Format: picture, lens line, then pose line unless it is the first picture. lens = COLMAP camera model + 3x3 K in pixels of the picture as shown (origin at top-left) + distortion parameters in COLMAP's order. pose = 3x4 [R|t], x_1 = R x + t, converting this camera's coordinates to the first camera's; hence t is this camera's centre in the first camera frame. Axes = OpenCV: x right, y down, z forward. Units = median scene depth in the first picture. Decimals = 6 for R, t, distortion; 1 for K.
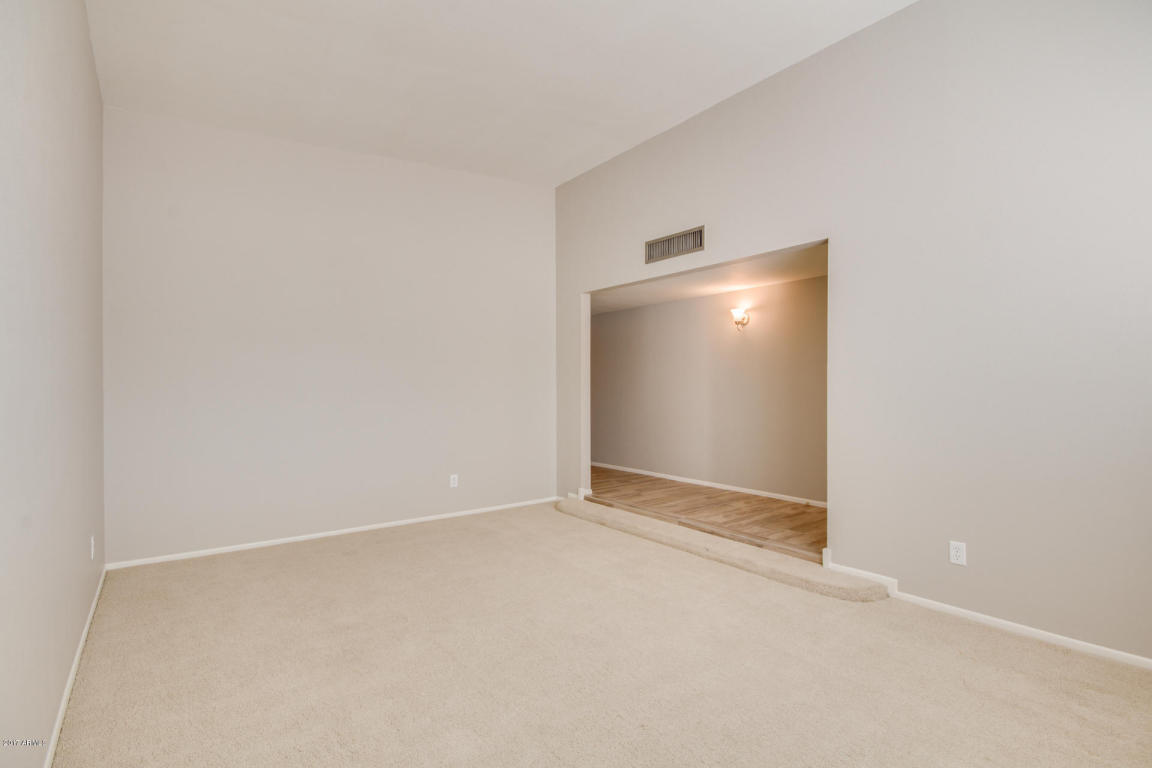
lens RADIAL K [[538.1, 0, 581.7], [0, 538.1, 389.7], [0, 0, 1]] dist [-0.002029, -0.000329]
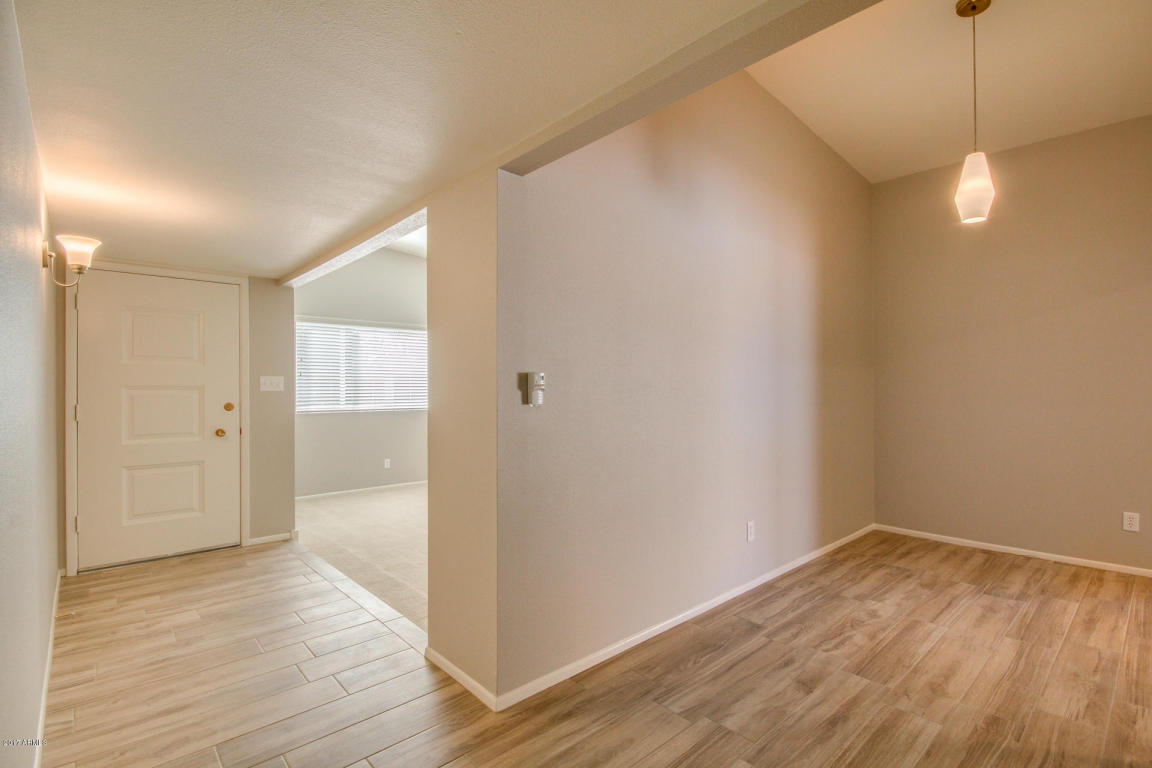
lens RADIAL K [[552.9, 0, 558.4], [0, 552.9, 385.2], [0, 0, 1]] dist [0.000977, -0.012131]
pose [[-0.998227, 0.007357, -0.059072, -0.084798], [0.007477, 0.999970, -0.001802, -0.033845], [0.059057, -0.002241, -0.998252, 1.942499]]
